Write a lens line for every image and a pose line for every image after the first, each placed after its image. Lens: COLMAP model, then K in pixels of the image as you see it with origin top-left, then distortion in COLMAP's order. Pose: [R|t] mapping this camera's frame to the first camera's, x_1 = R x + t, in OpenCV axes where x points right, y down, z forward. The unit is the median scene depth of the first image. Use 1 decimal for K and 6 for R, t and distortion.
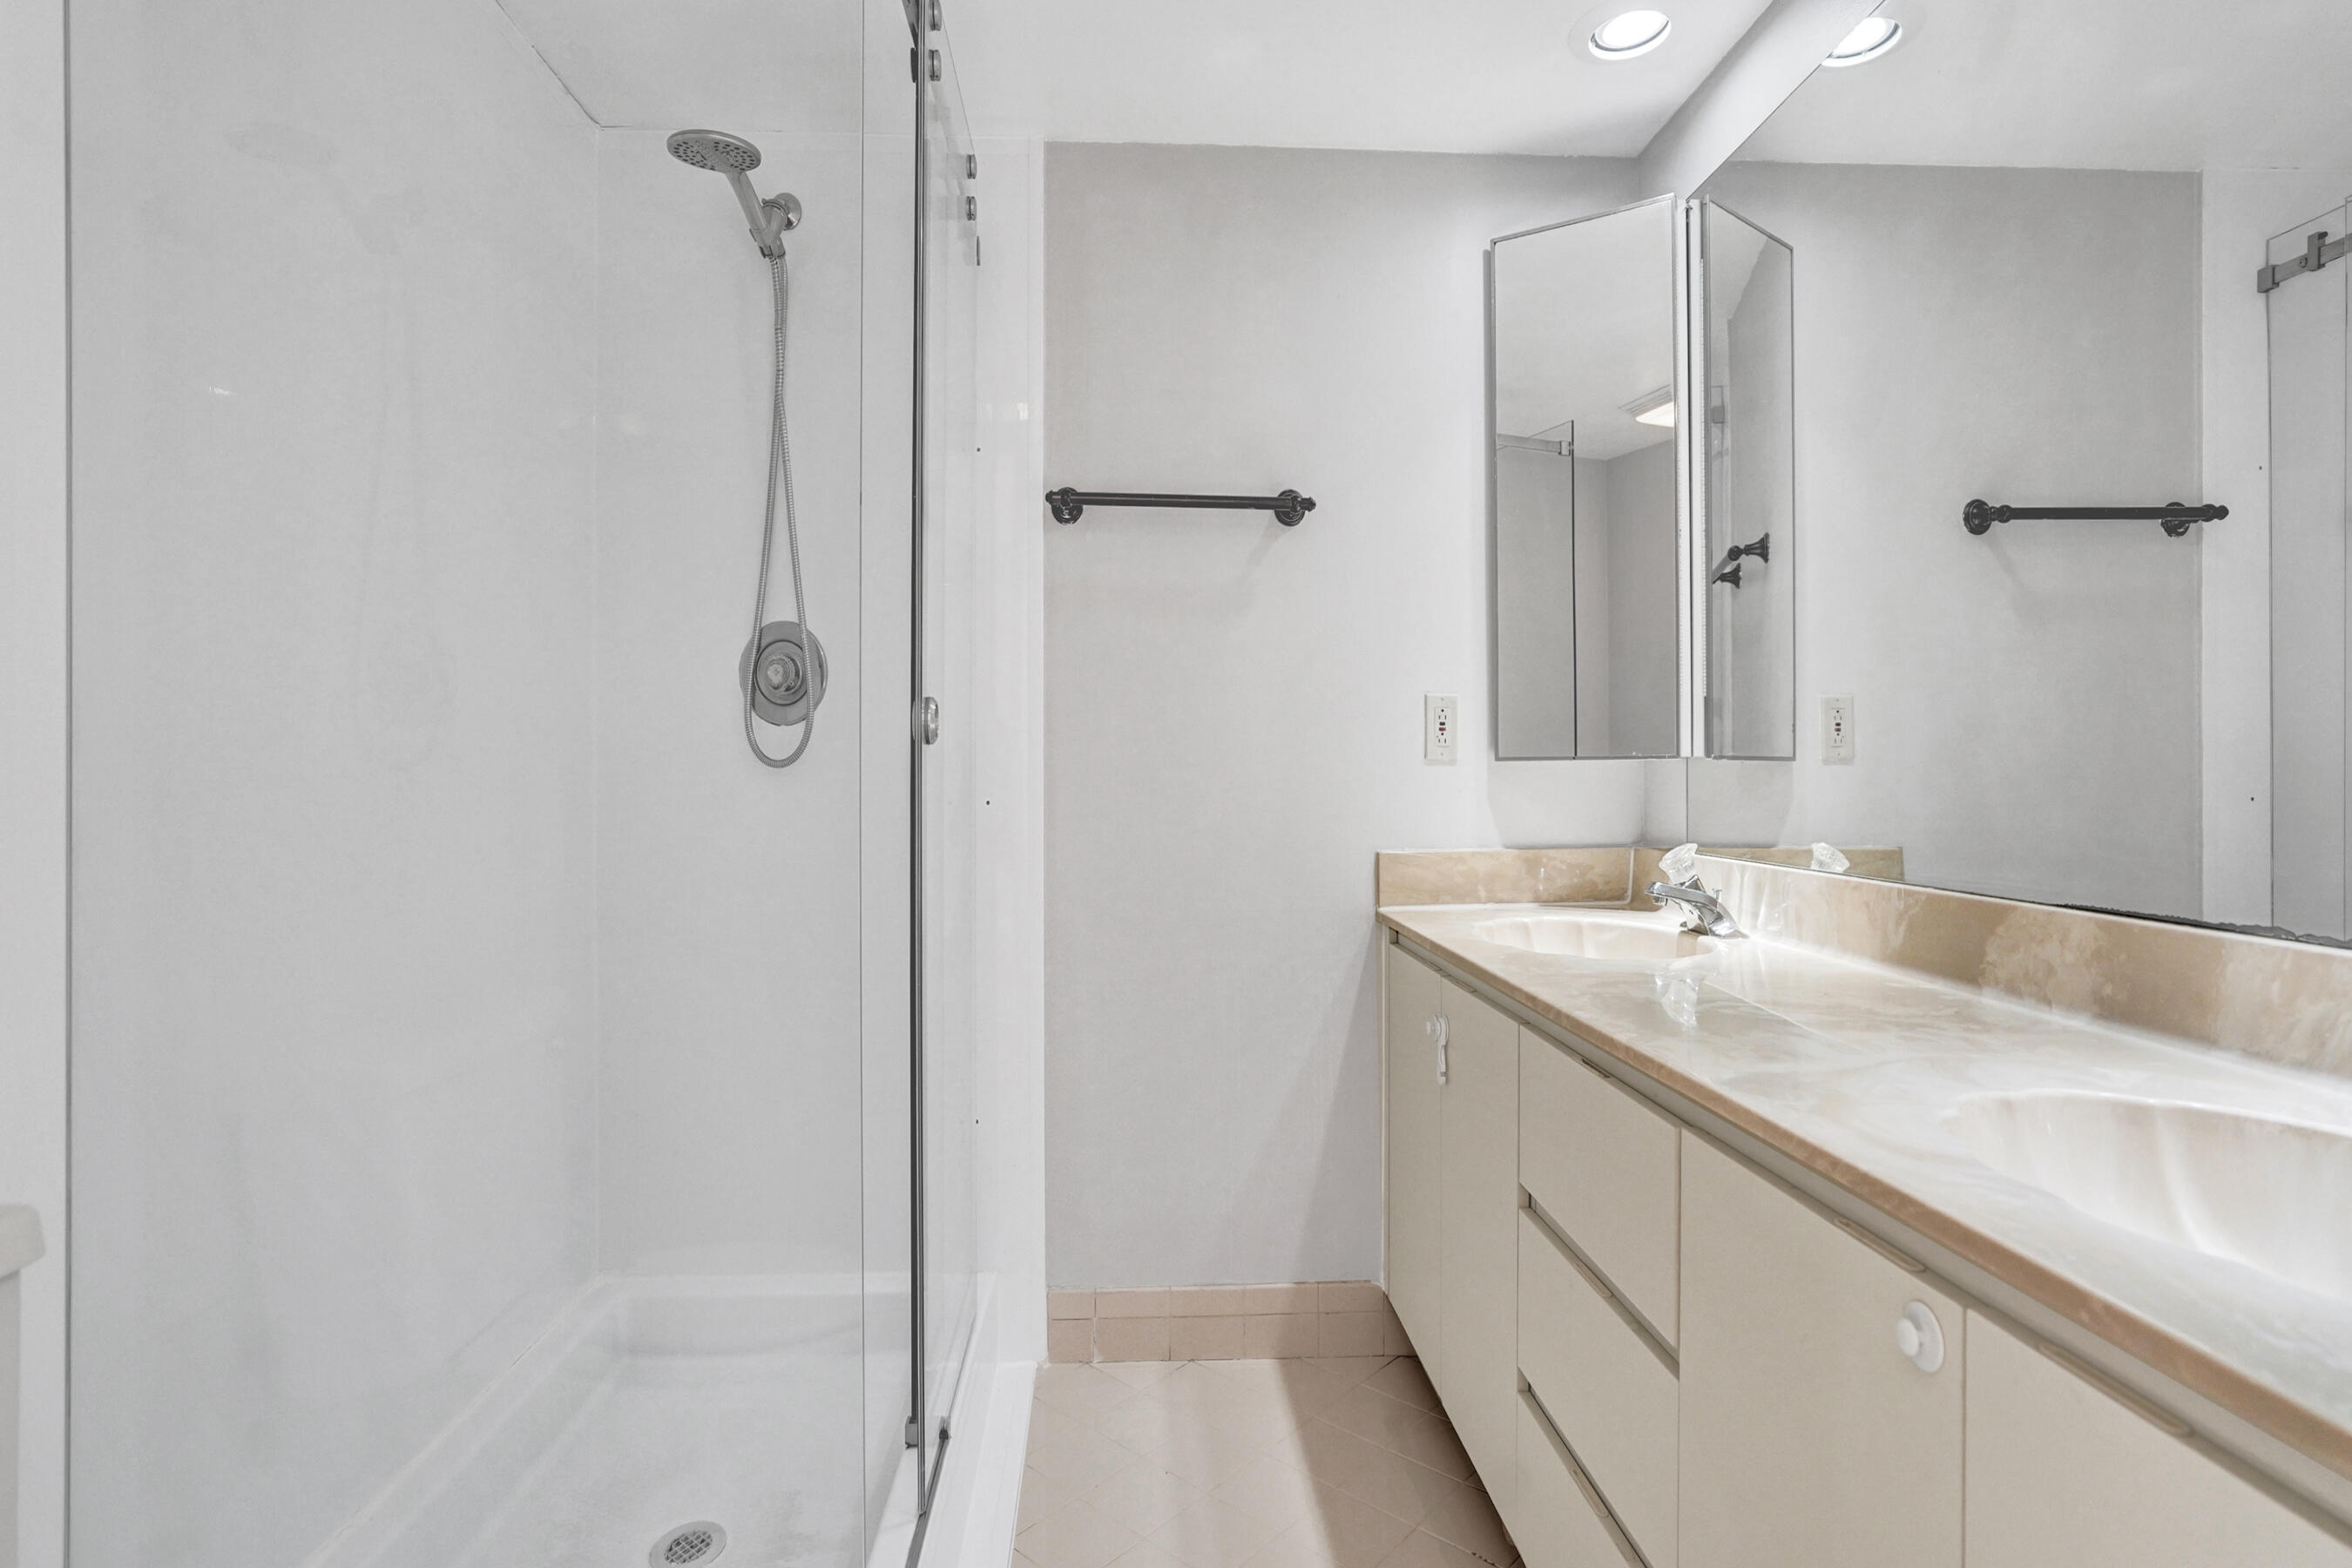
lens RADIAL K [[1125.2, 0, 1150.5], [0, 1125.2, 779.9], [0, 0, 1]] dist [-0.044826, 0.016322]
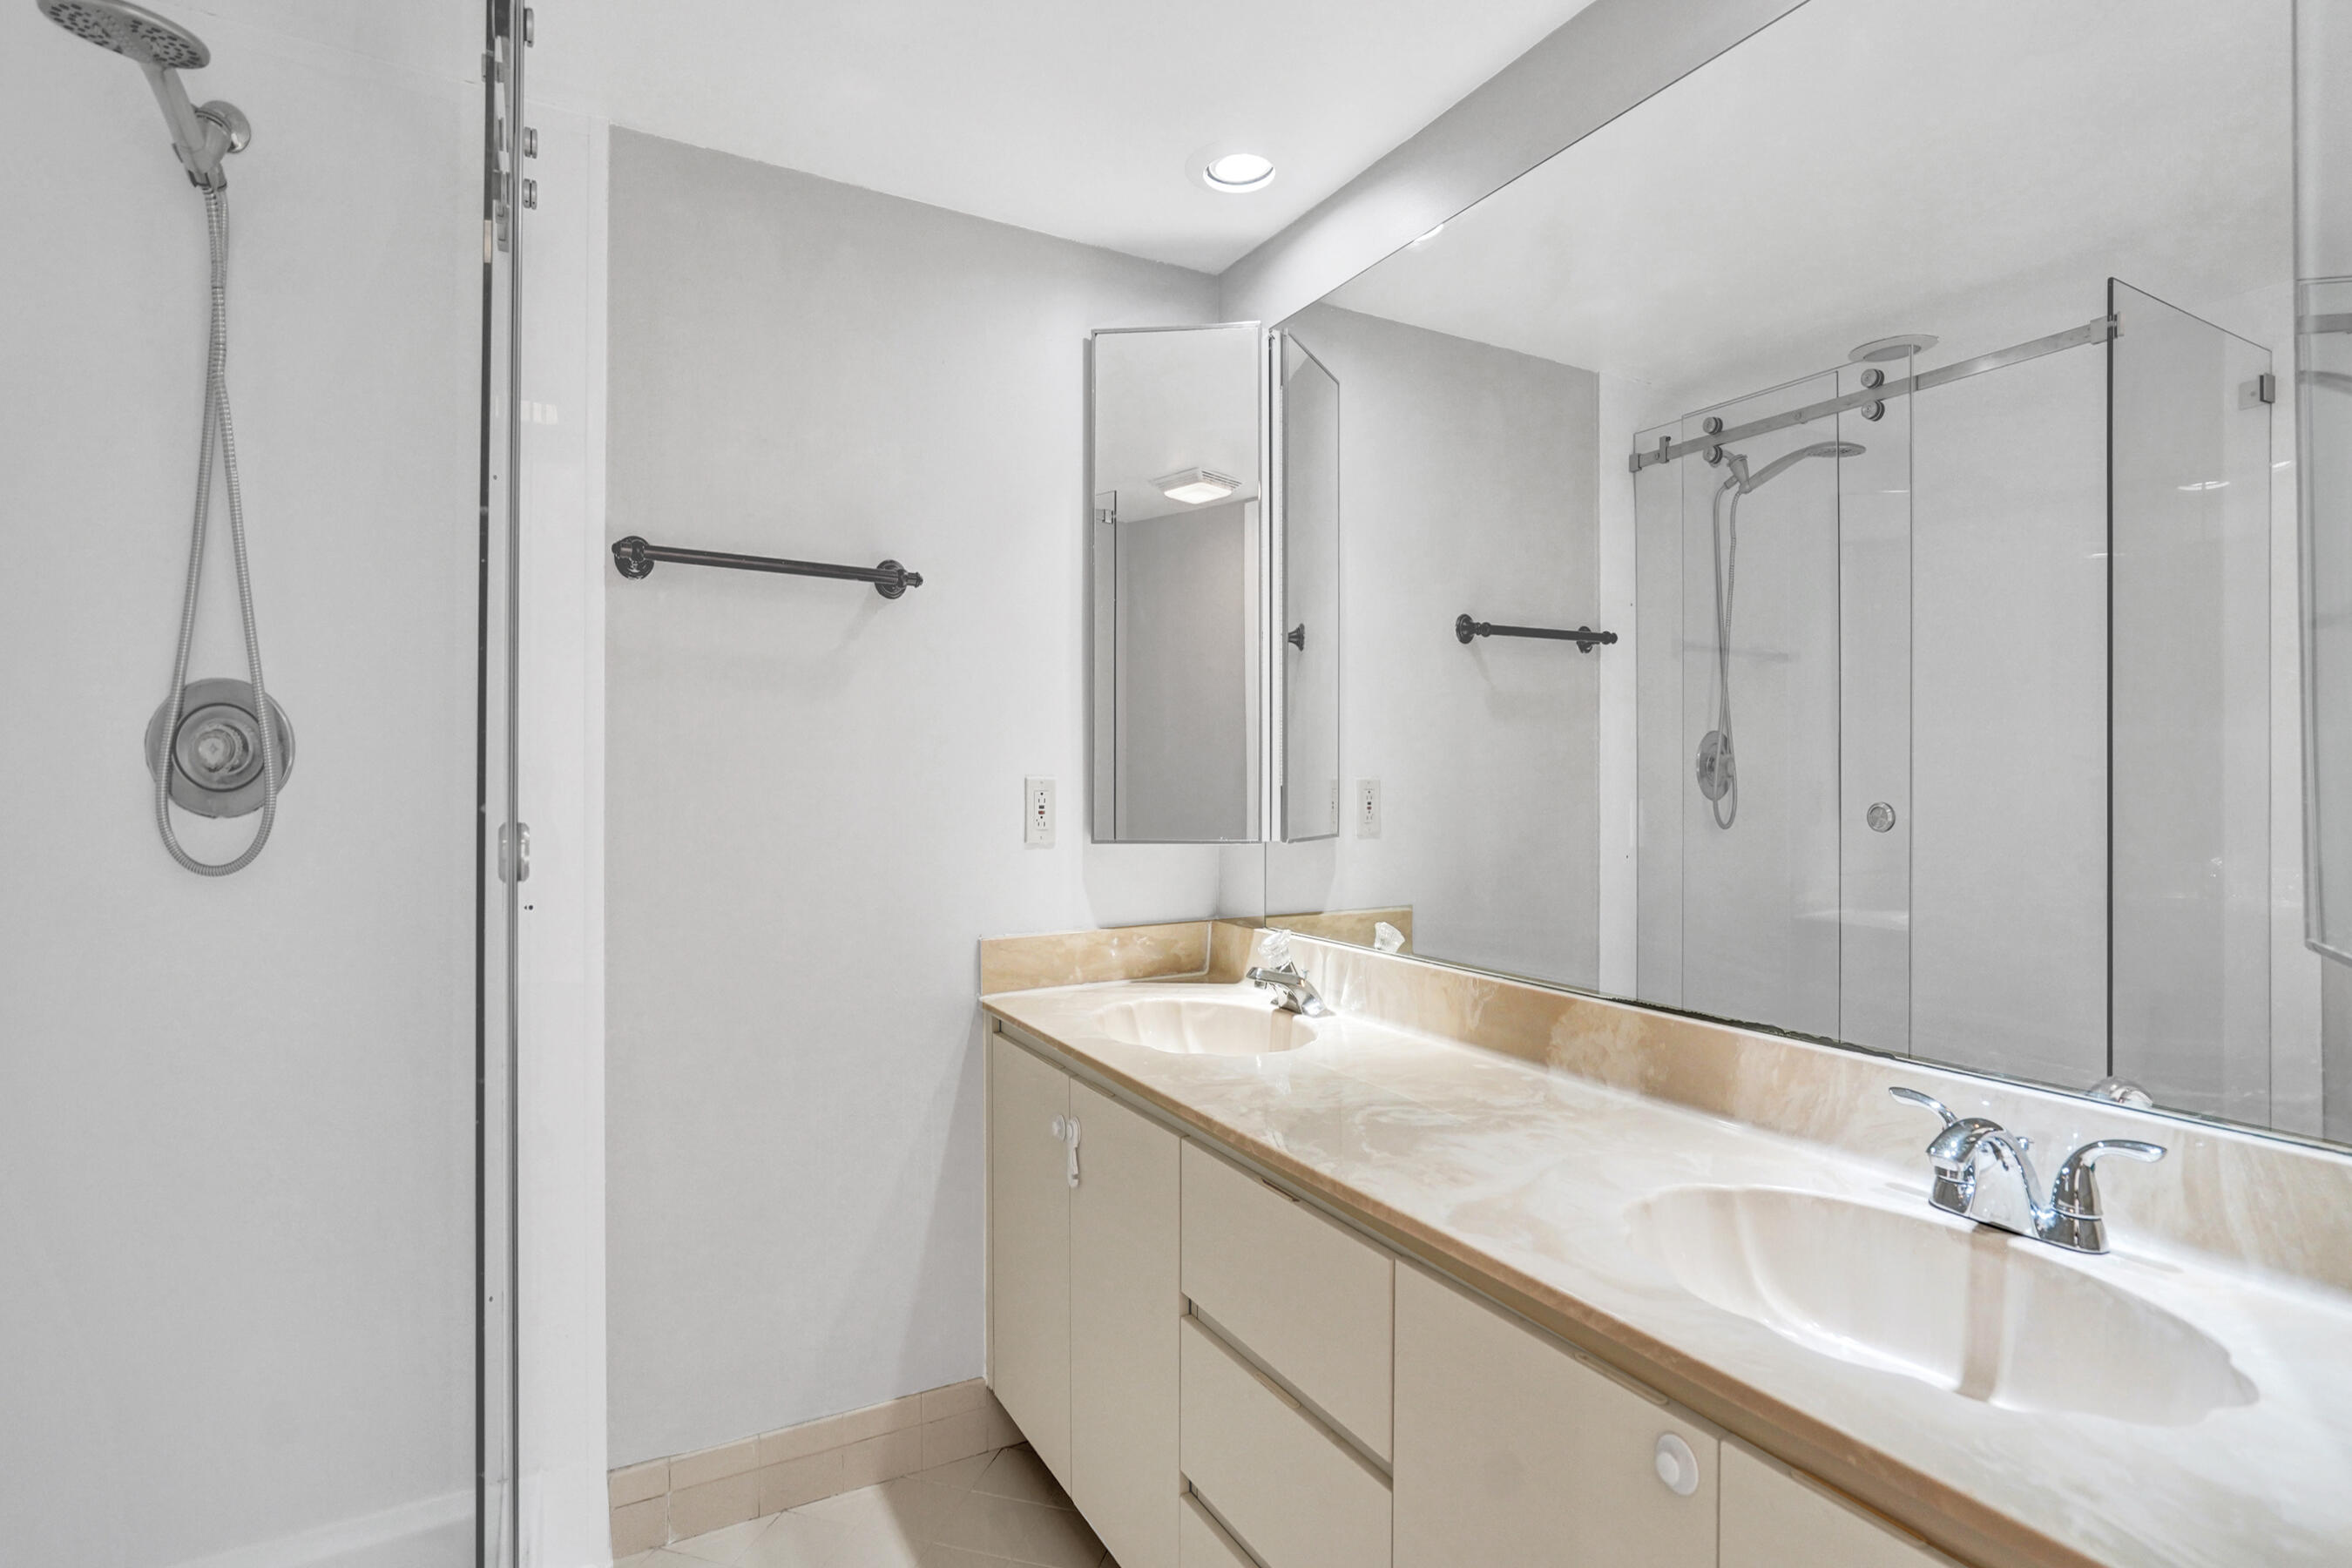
lens RADIAL K [[1125.2, 0, 1170.1], [0, 1125.2, 795.5], [0, 0, 1]] dist [-0.044826, 0.016322]
pose [[0.893664, -0.000085, 0.448737, -0.091676], [0.001629, 0.999994, -0.003056, -0.060448], [-0.448734, 0.003462, 0.893659, 0.059523]]
